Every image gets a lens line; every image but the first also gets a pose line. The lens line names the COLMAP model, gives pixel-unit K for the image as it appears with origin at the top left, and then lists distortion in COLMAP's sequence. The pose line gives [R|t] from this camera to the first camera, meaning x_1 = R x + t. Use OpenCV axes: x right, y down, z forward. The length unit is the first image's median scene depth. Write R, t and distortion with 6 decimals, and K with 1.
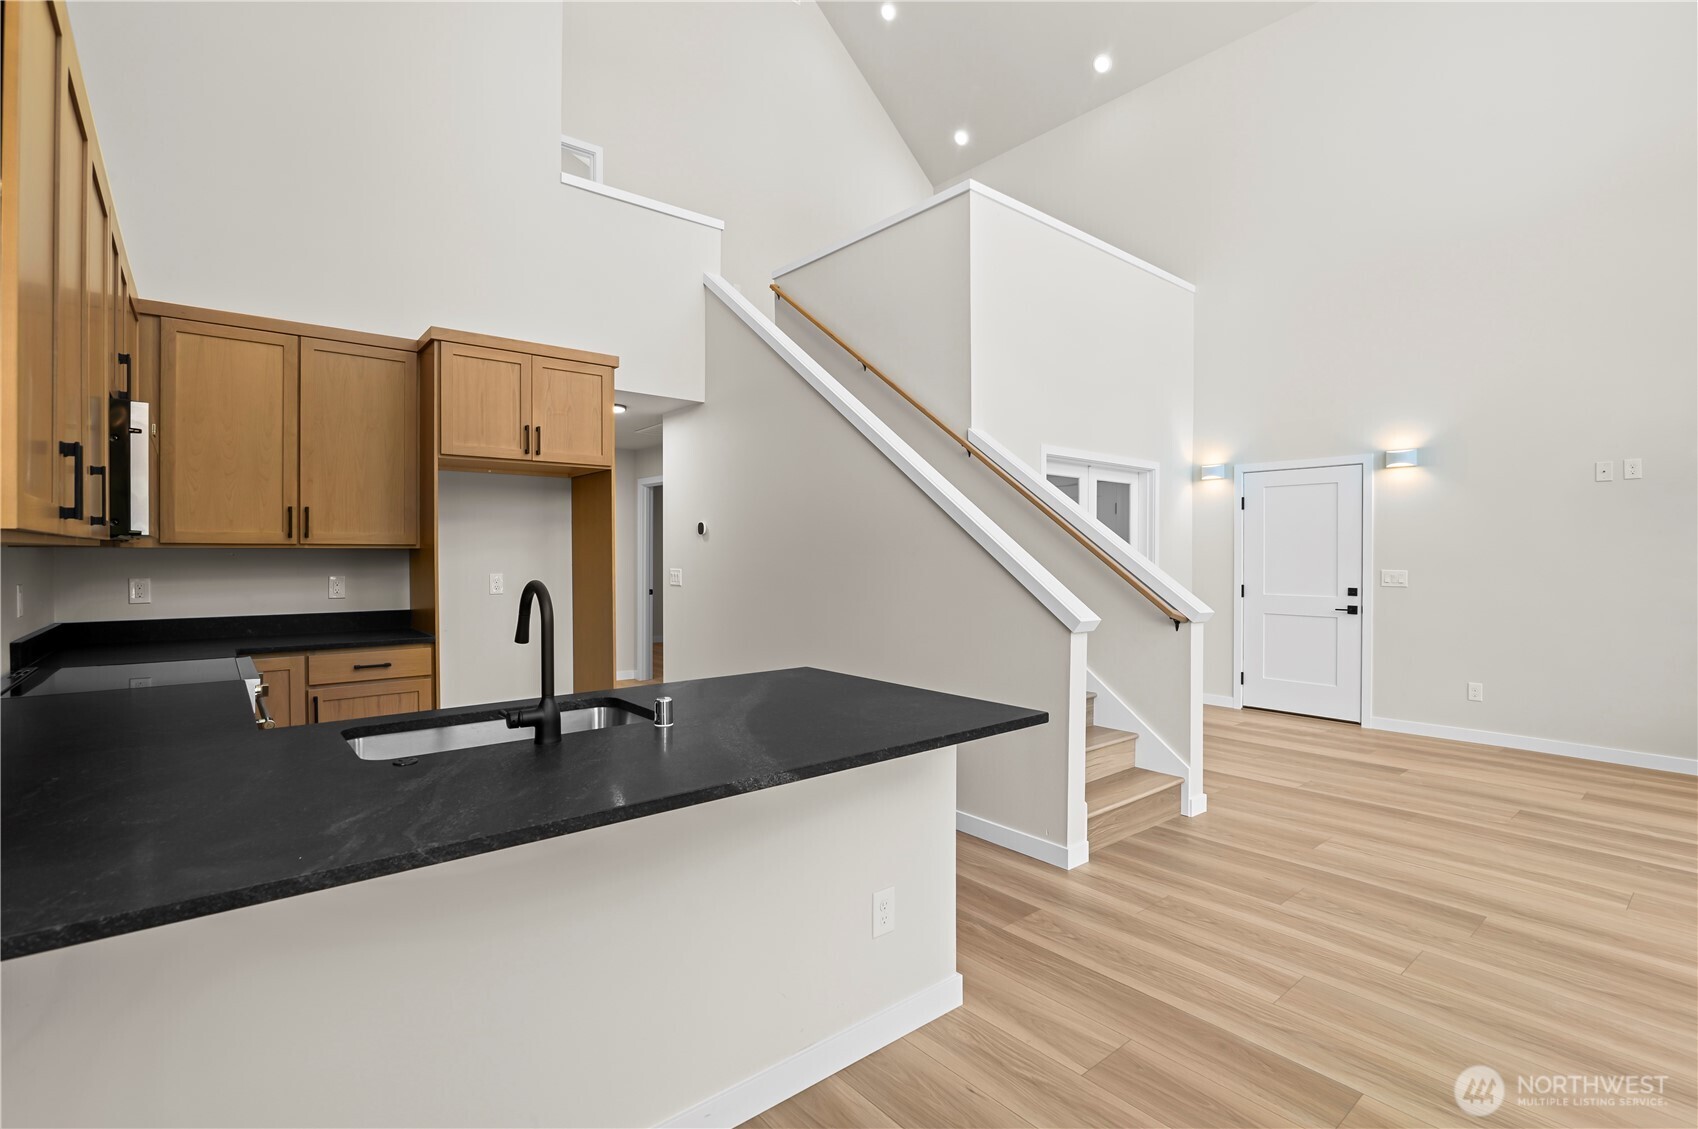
lens RADIAL K [[788.6, 0, 849.8], [0, 788.6, 558.2], [0, 0, 1]] dist [-0.017843, -0.000133]
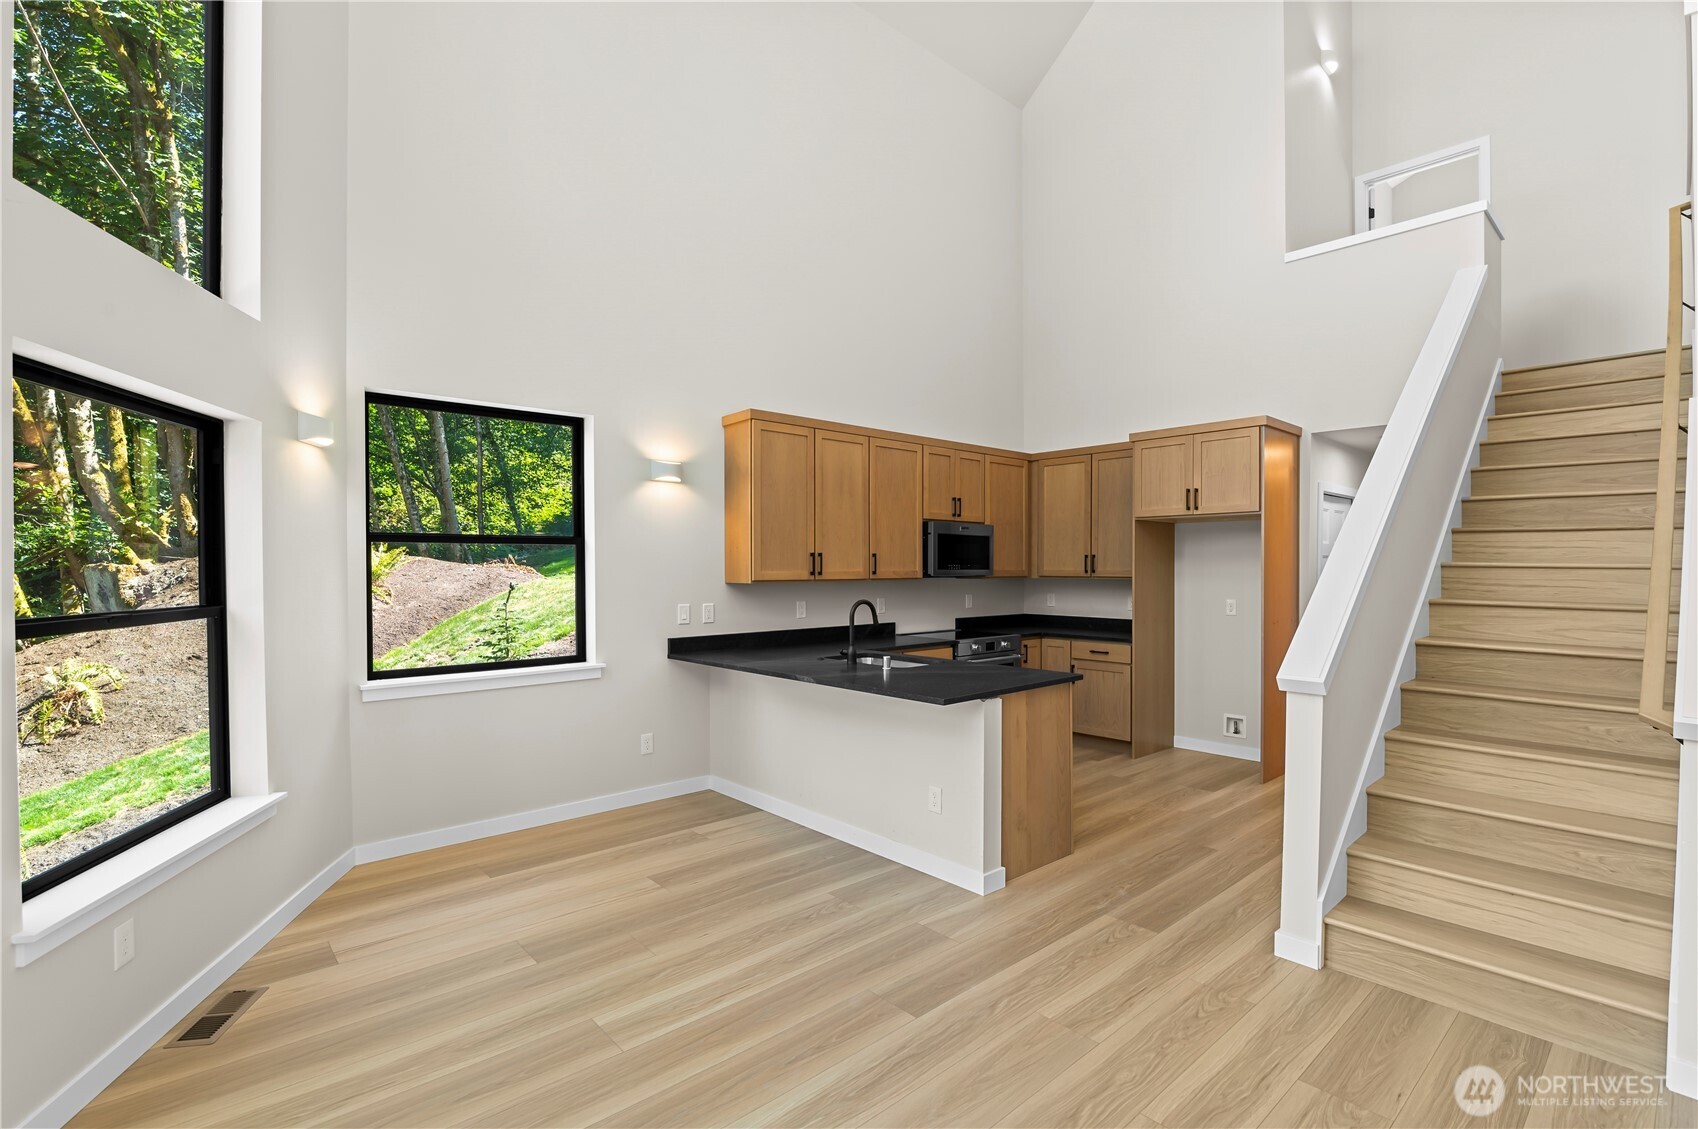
lens RADIAL K [[788.6, 0, 850.1], [0, 788.6, 573.5], [0, 0, 1]] dist [-0.017843, -0.000133]
pose [[0.030933, 0.008593, -0.999485, 0.937067], [-0.007350, 0.999938, 0.008370, -0.032564], [0.999494, 0.007088, 0.030994, 0.399121]]
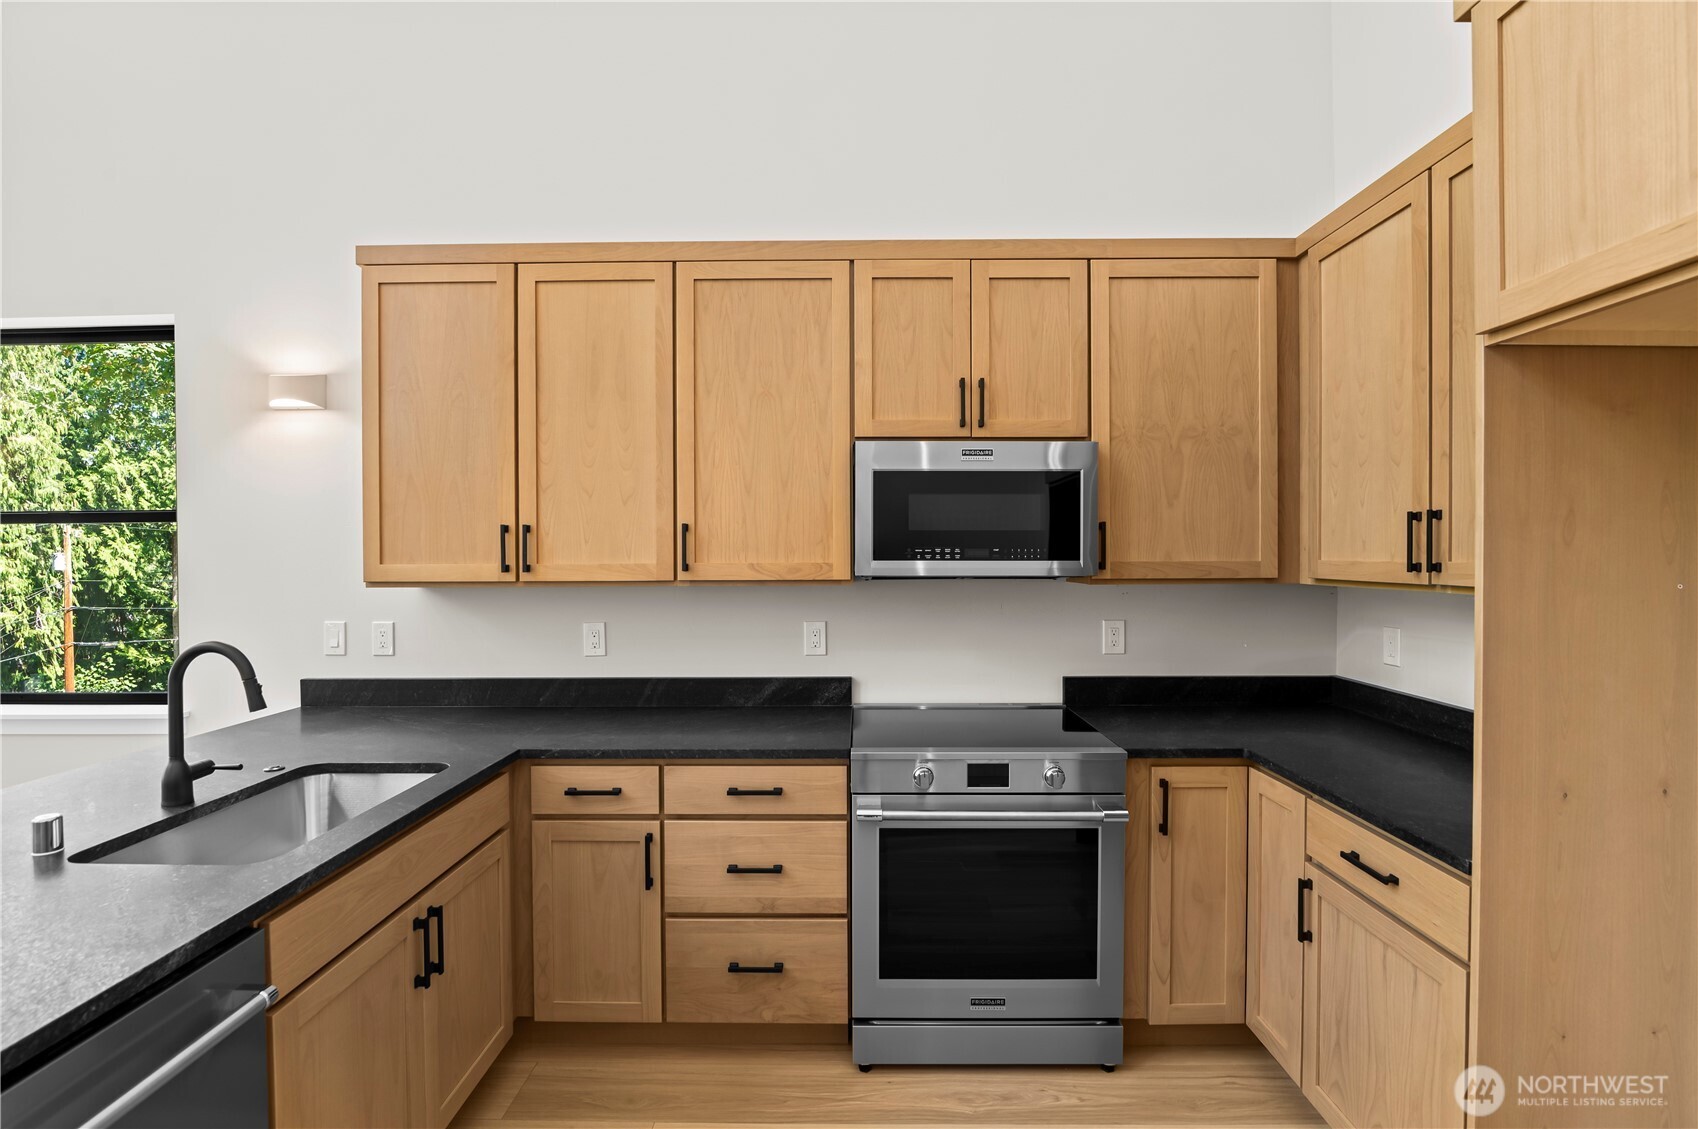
lens RADIAL K [[788.6, 0, 847.9], [0, 788.6, 553.6], [0, 0, 1]] dist [-0.017843, -0.000133]
pose [[-0.651501, 0.000961, -0.758647, -0.079296], [-0.002681, 0.999990, 0.003570, -0.036039], [0.758643, 0.004360, -0.651492, 0.983373]]
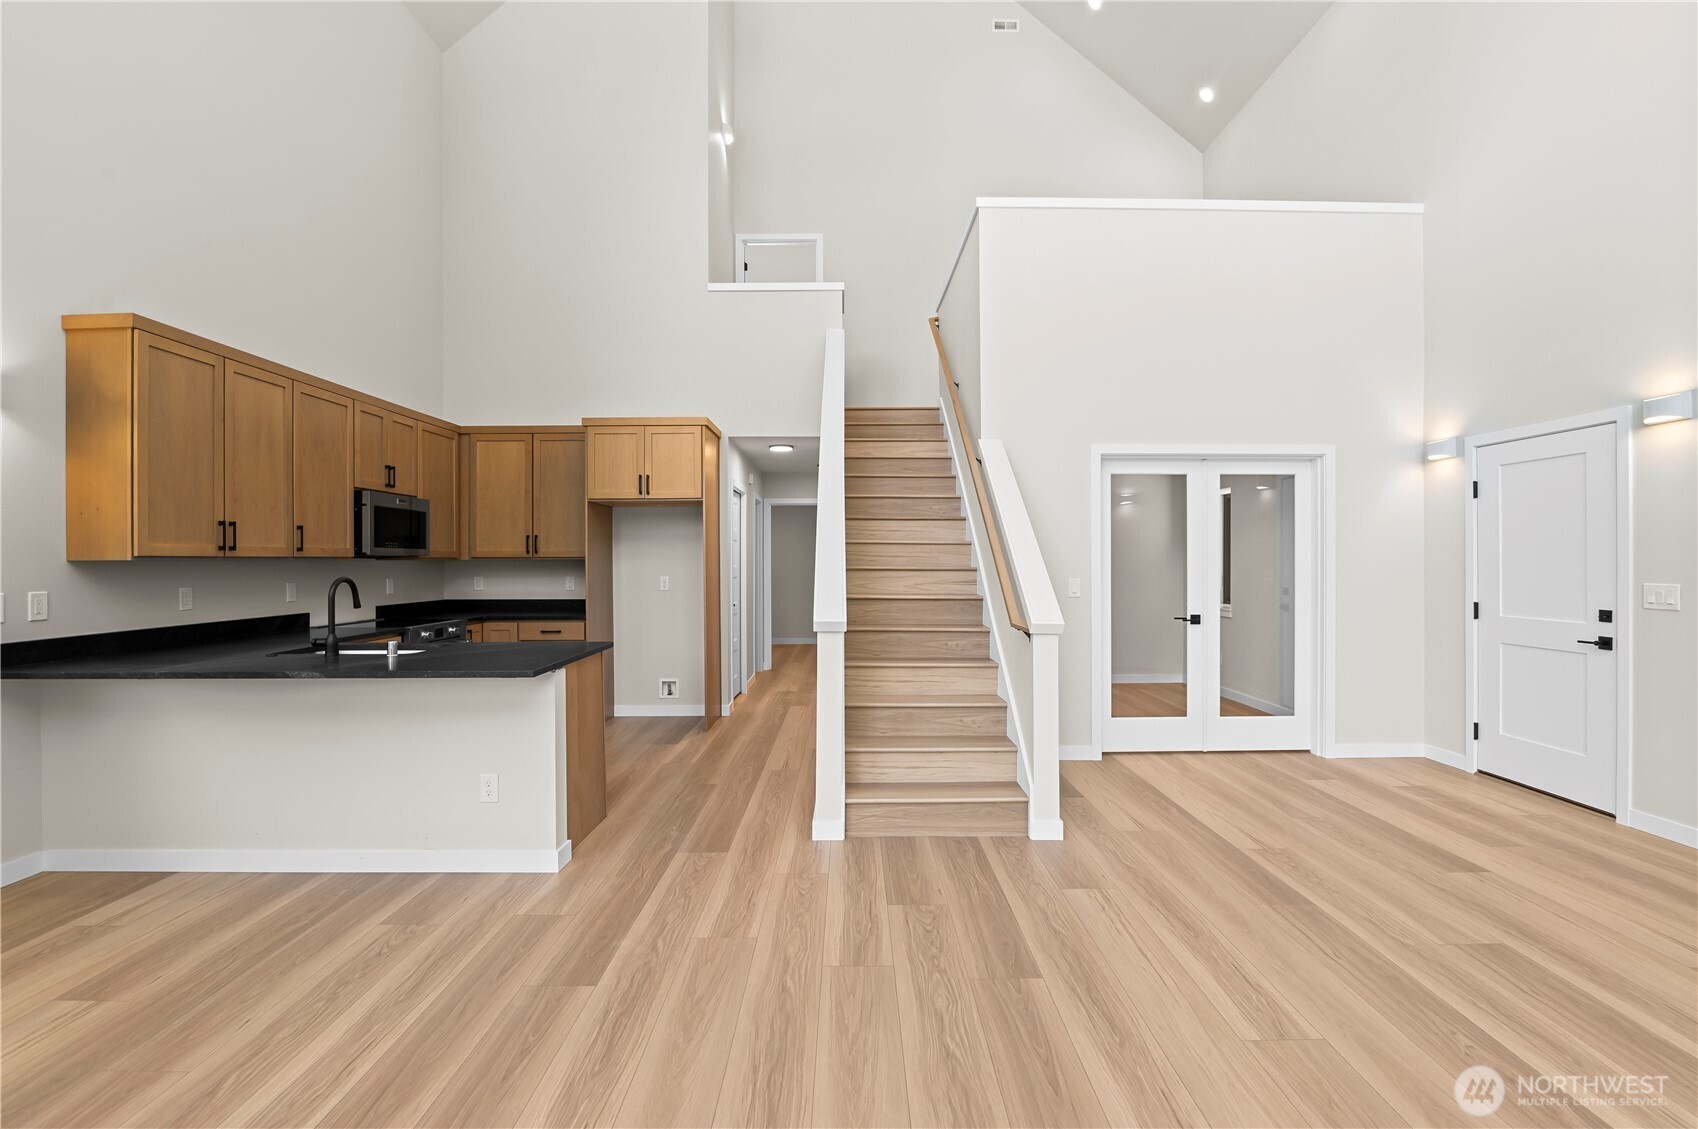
lens RADIAL K [[788.6, 0, 855.6], [0, 788.6, 561.4], [0, 0, 1]] dist [-0.017843, -0.000133]
pose [[0.769159, -0.003229, -0.639049, 0.861946], [0.000181, 0.999988, -0.004836, -0.000178], [0.639057, 0.003604, 0.769151, 0.133380]]
